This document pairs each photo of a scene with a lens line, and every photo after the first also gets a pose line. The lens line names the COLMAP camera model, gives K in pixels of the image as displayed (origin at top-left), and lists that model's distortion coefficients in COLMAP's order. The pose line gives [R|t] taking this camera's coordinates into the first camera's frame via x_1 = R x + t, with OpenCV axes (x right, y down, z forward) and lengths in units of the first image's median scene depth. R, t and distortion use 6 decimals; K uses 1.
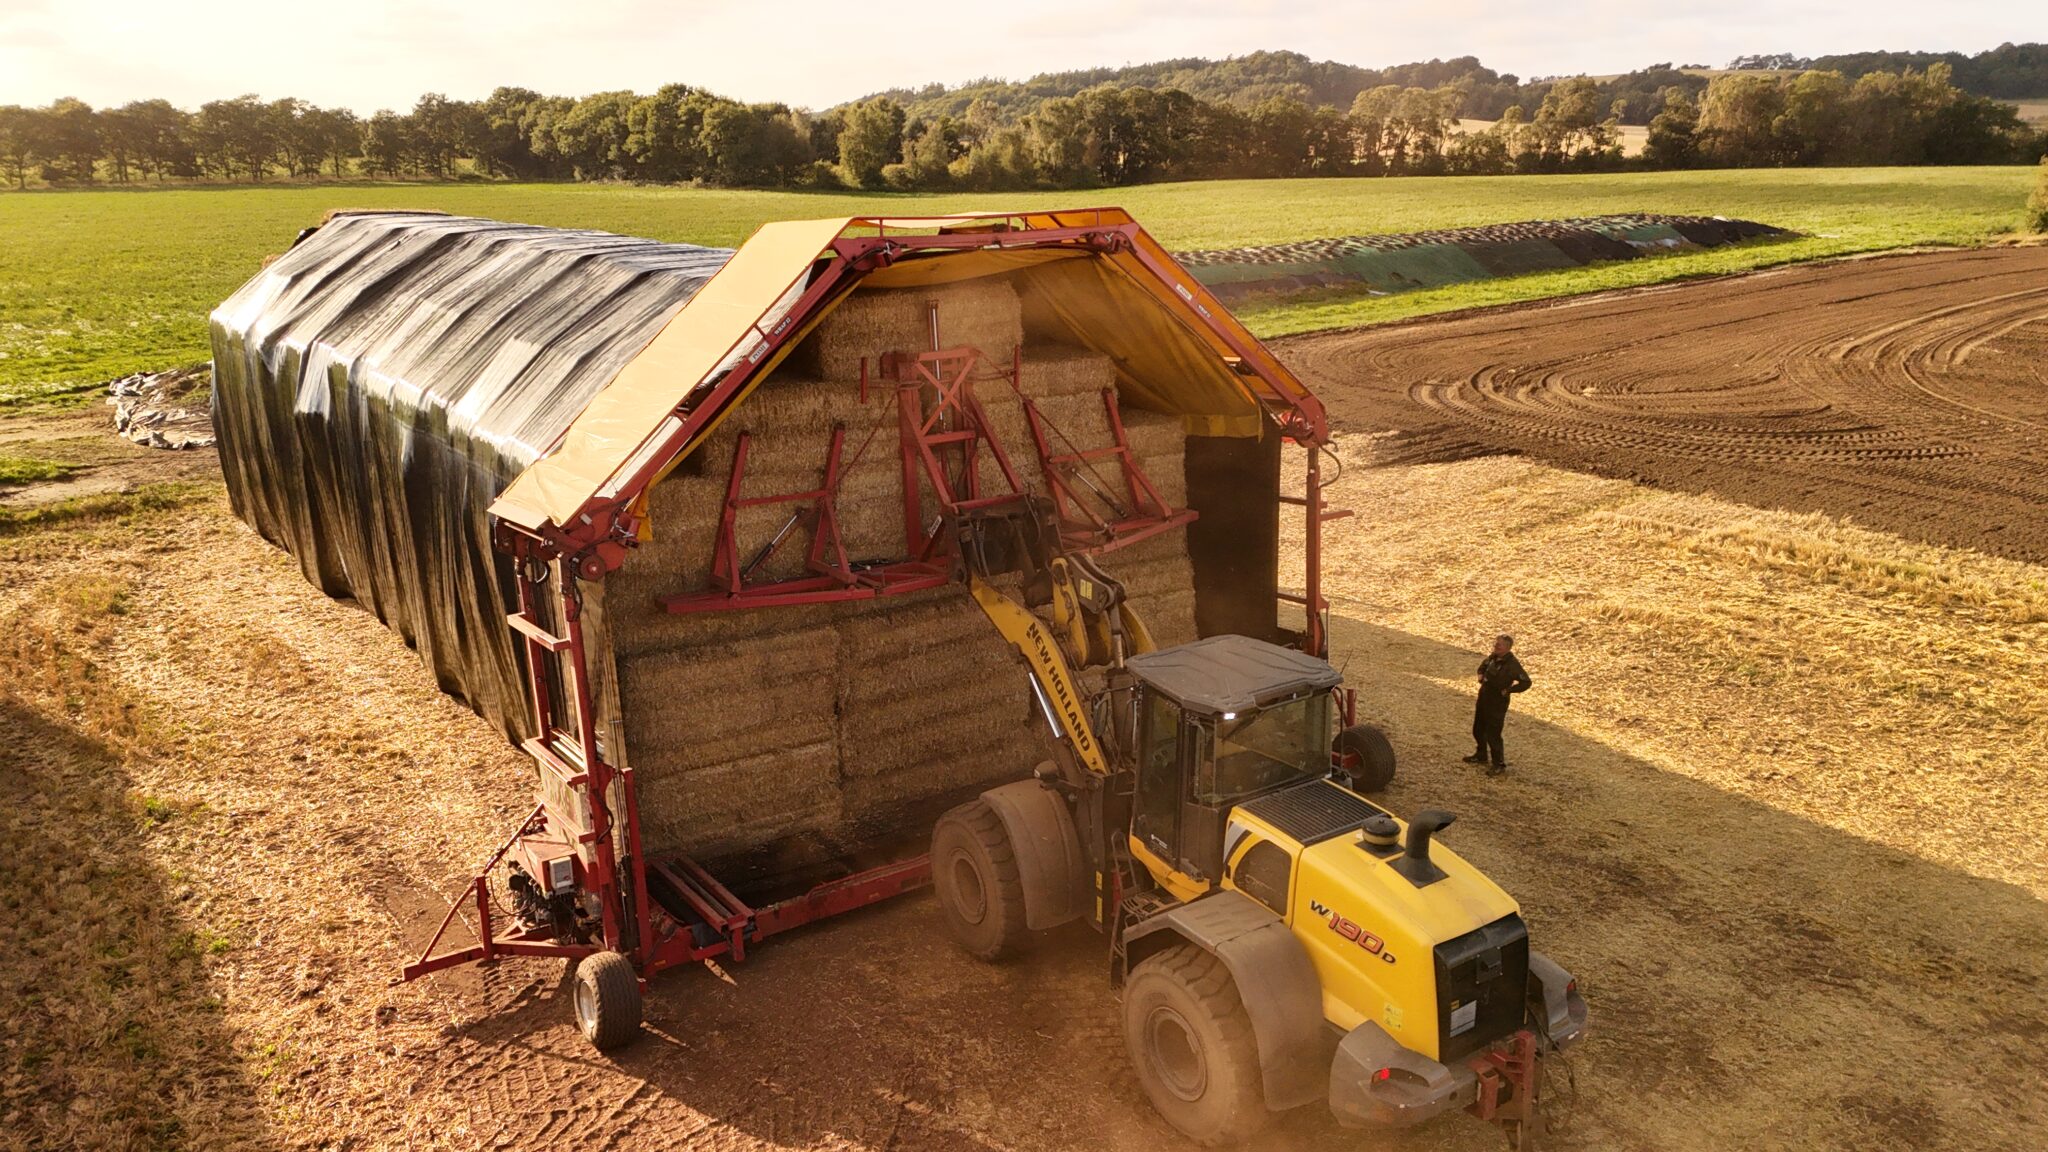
lens RADIAL K [[1421.6, 0, 1024.0], [0, 1421.6, 576.0], [0, 0, 1]] dist [0.015669, -0.001995]
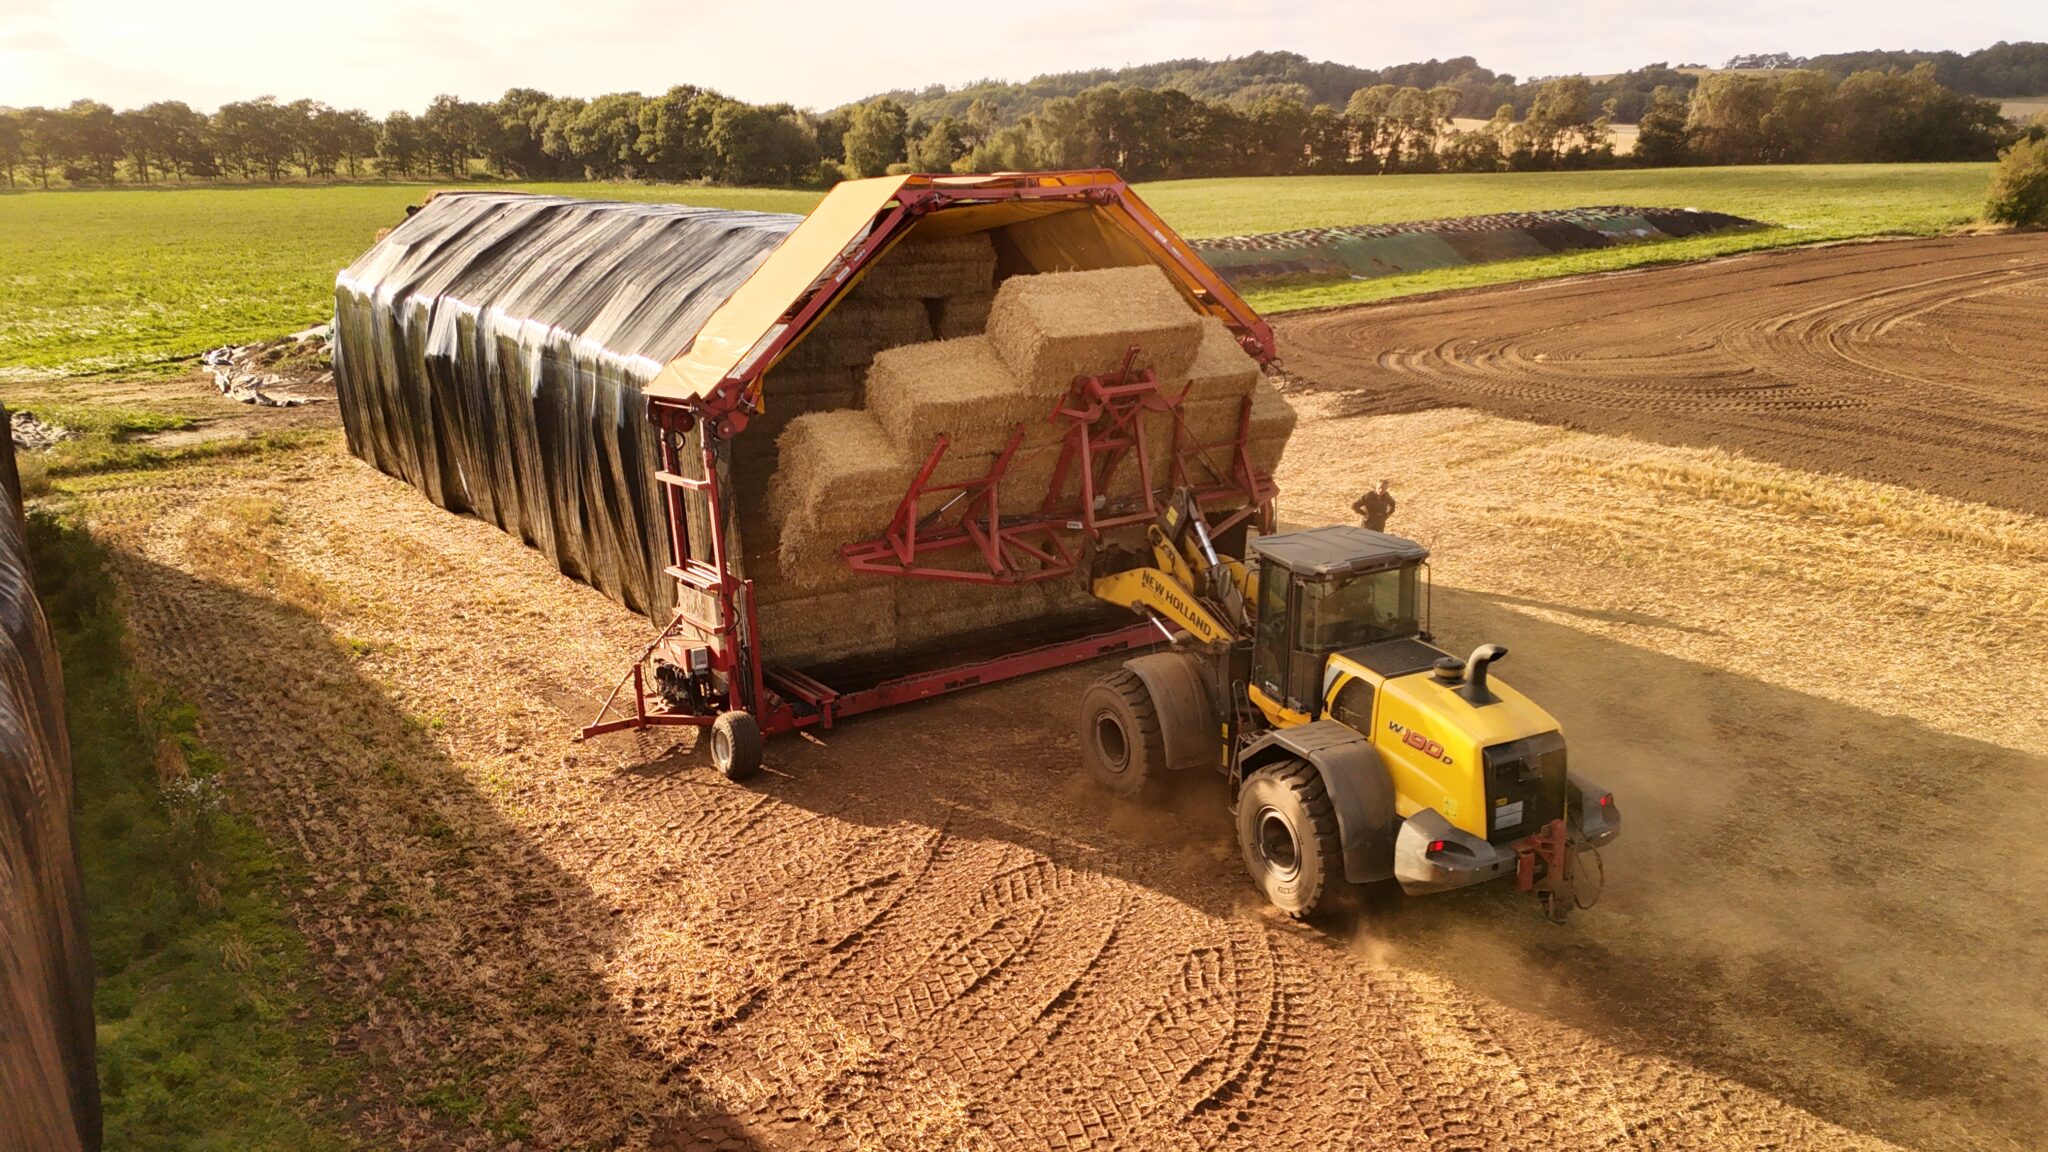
lens RADIAL K [[1427.4, 0, 1024.0], [0, 1427.4, 576.0], [0, 0, 1]] dist [0.020148, -0.004308]
pose [[0.999998, -0.001739, -0.000761, -0.004422], [0.001737, 0.999996, -0.002165, 0.043057], [0.000765, 0.002164, 0.999997, -0.116795]]
